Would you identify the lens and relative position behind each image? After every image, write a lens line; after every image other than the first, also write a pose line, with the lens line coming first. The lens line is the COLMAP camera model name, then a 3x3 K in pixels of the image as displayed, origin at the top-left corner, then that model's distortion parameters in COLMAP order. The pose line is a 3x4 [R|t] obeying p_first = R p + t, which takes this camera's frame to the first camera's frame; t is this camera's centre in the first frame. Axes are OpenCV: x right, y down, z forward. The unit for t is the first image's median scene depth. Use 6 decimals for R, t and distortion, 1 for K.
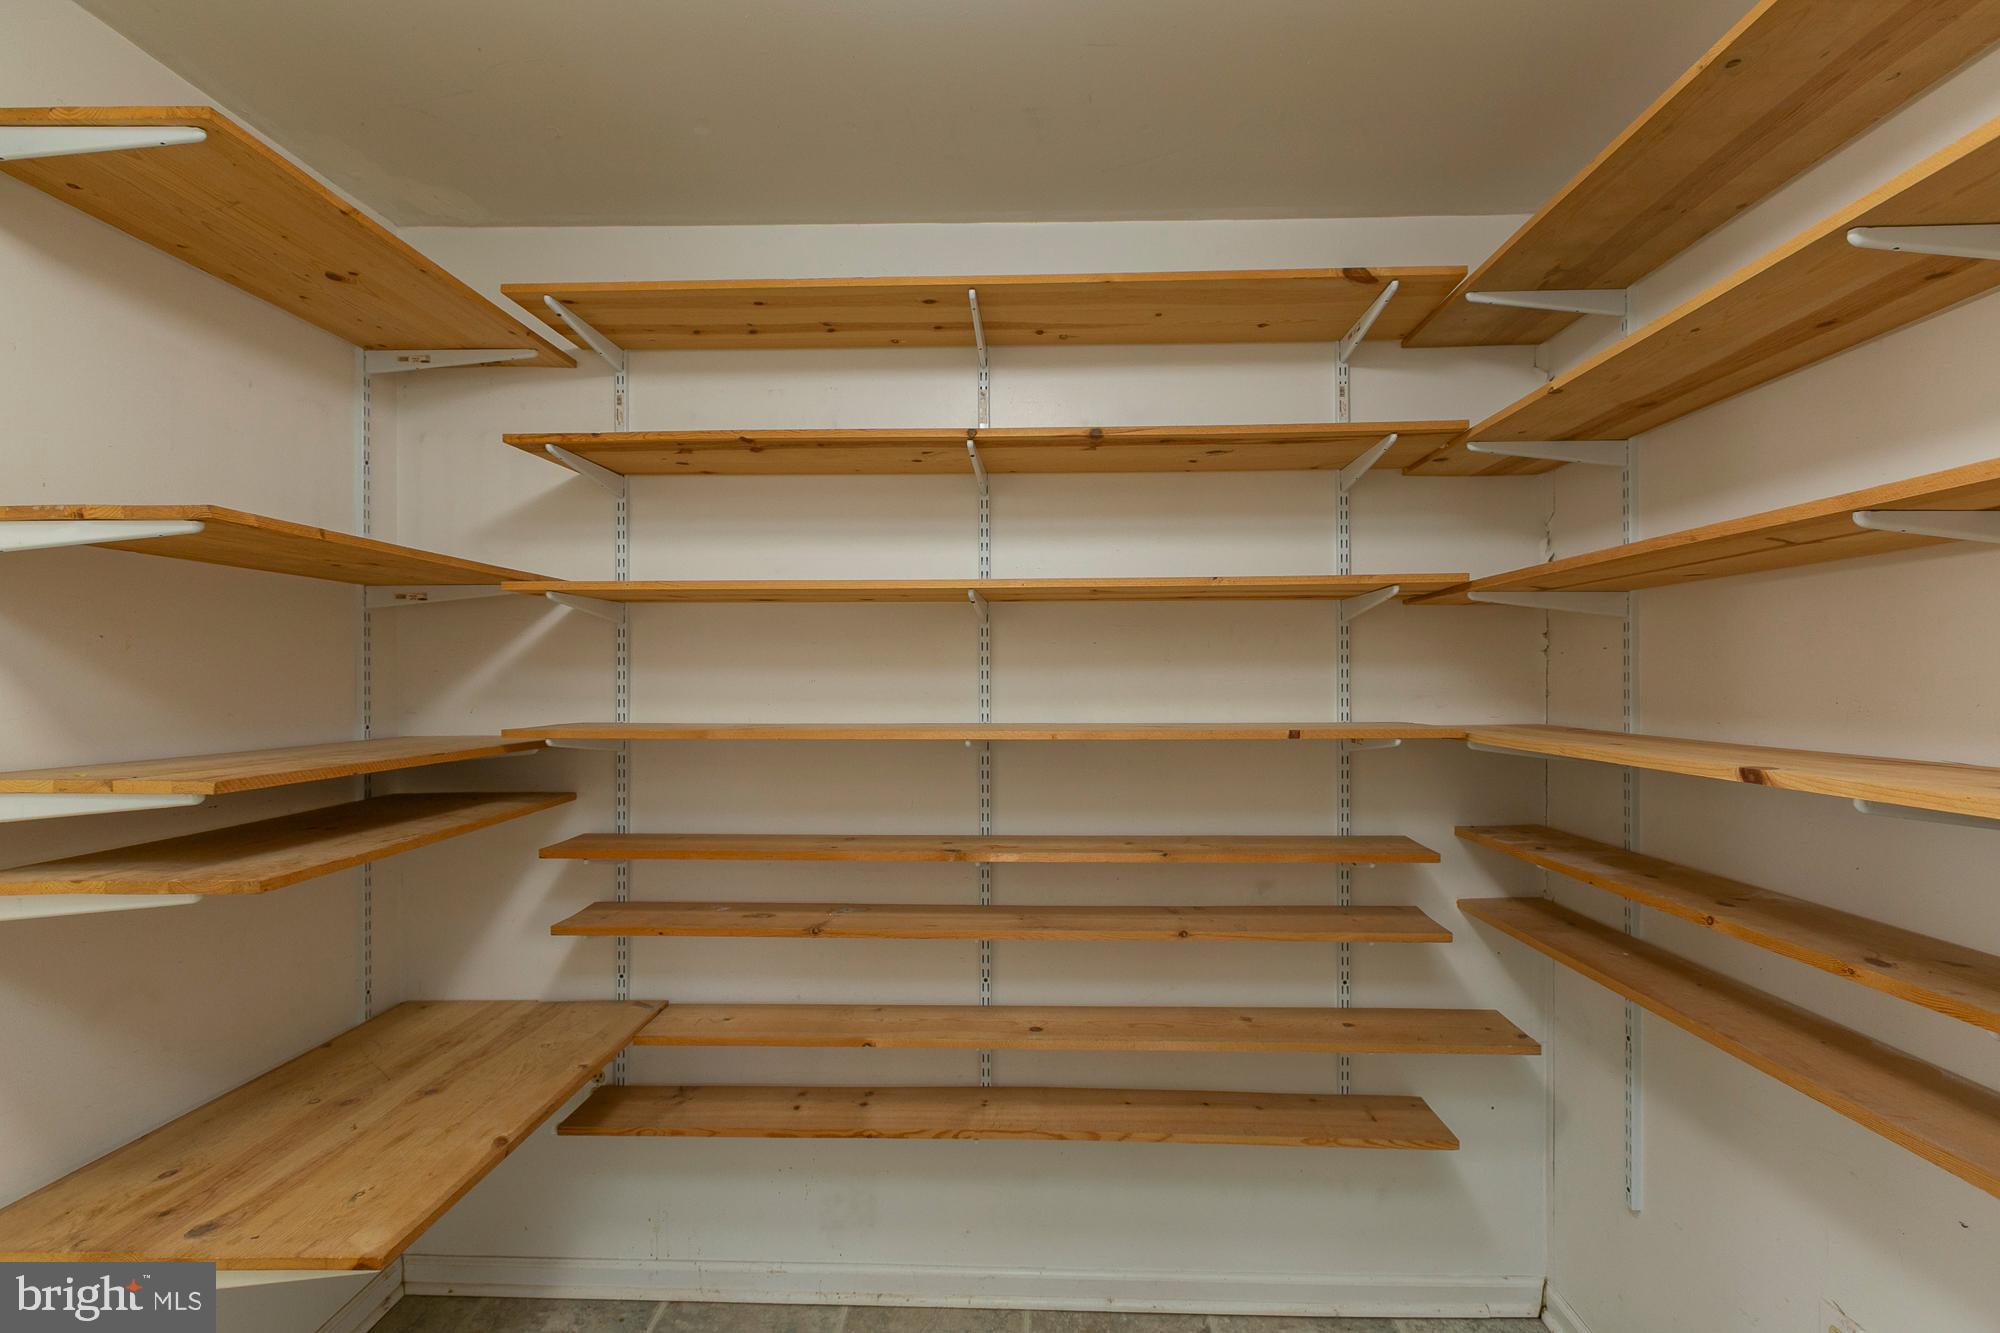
lens RADIAL K [[905.7, 0, 979.3], [0, 905.7, 681.8], [0, 0, 1]] dist [0.003142, -0.000626]
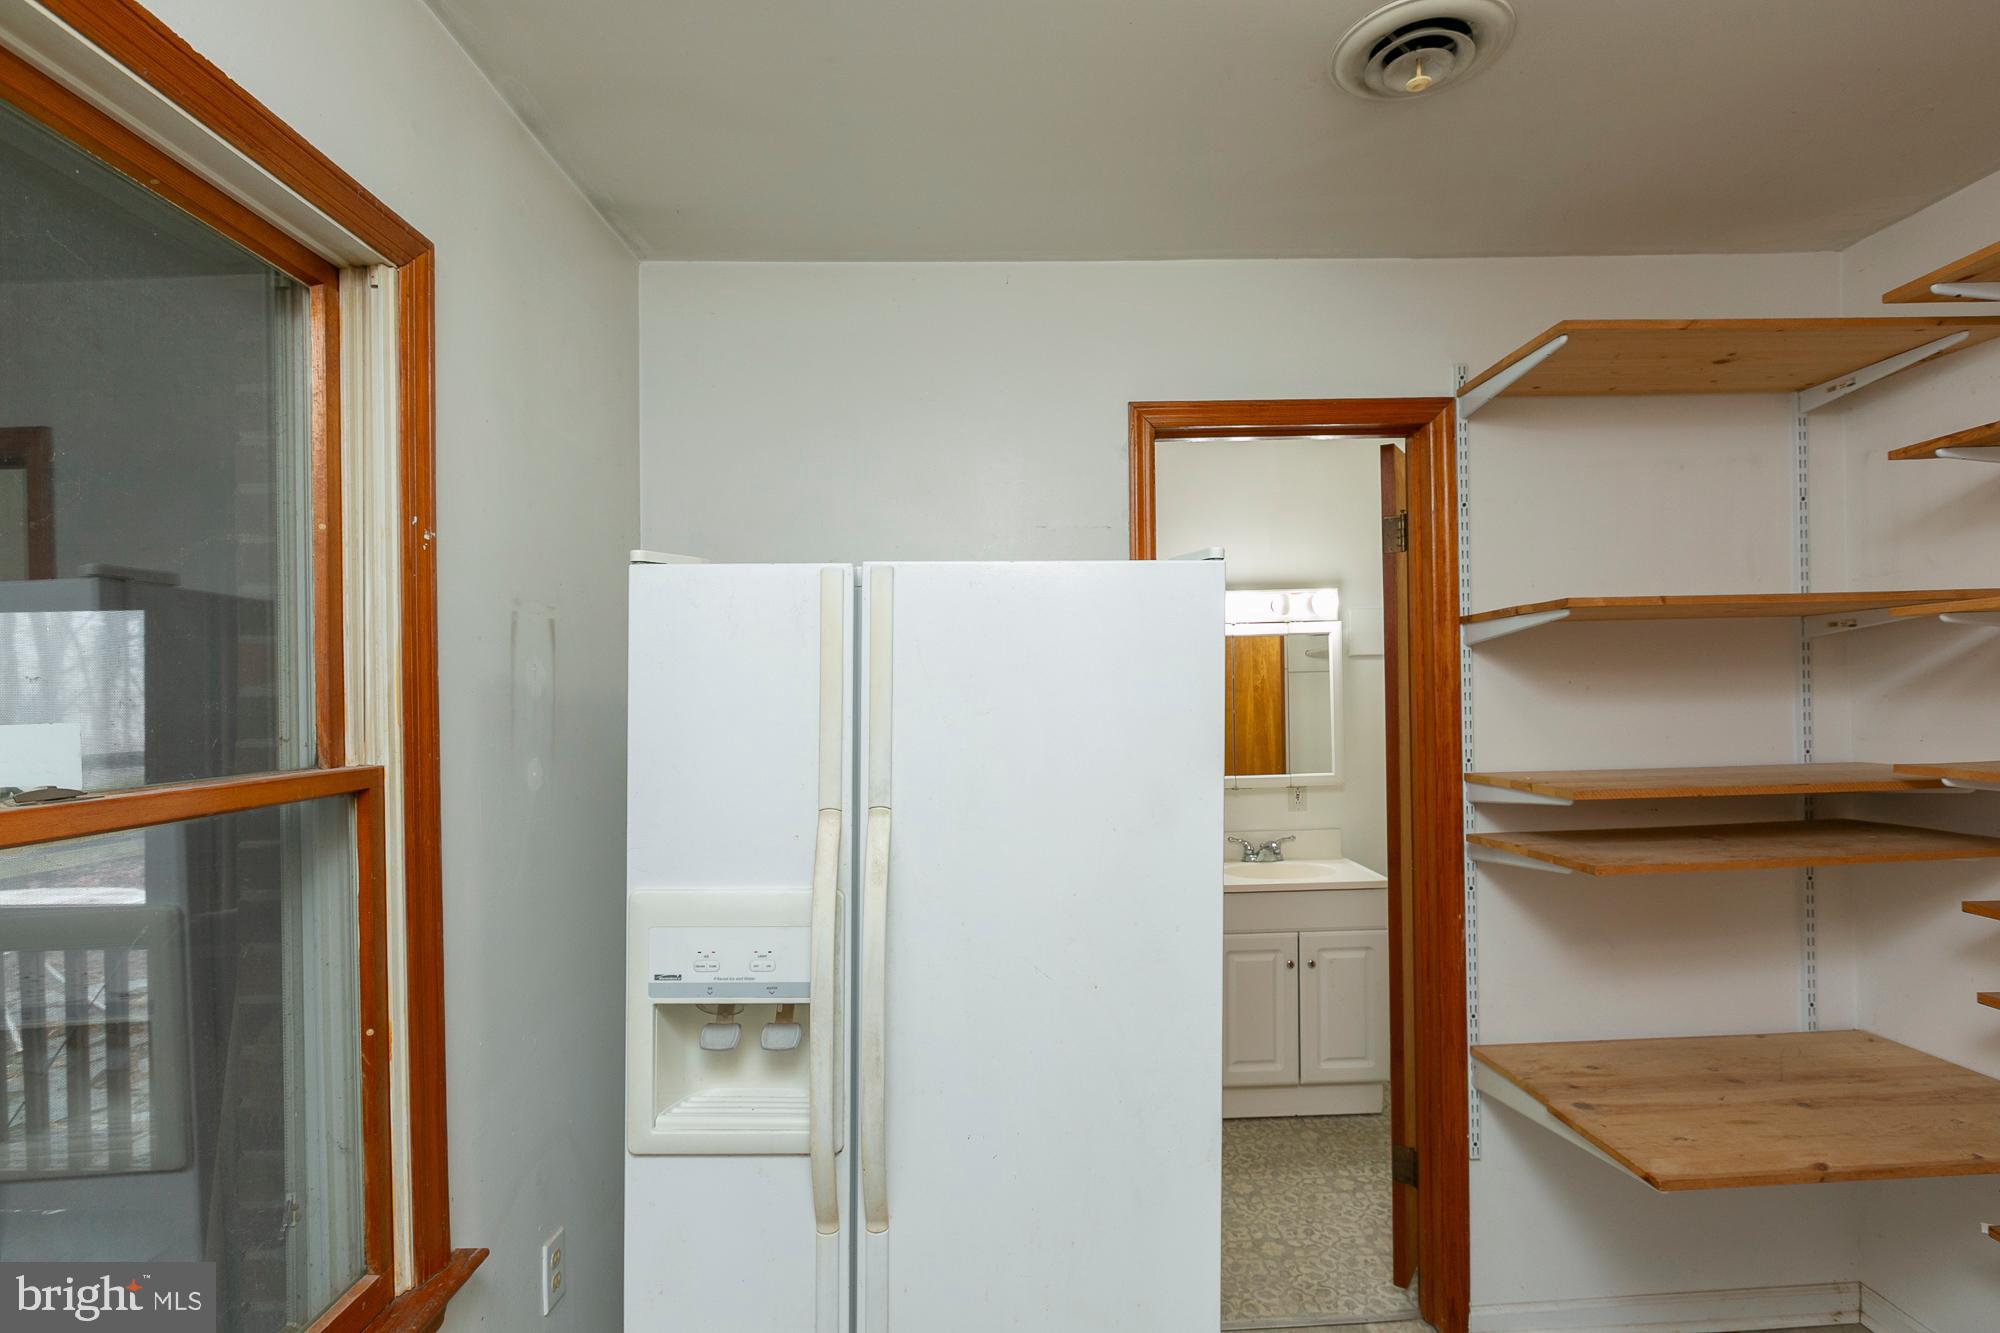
lens RADIAL K [[1000.9, 0, 1044.6], [0, 1000.9, 628.8], [0, 0, 1]] dist [0.001078, -0.000655]
pose [[0.079598, -0.063131, -0.994826, 0.558390], [0.025632, 0.997792, -0.061268, -0.058008], [0.996497, -0.020623, 0.081041, 0.032608]]
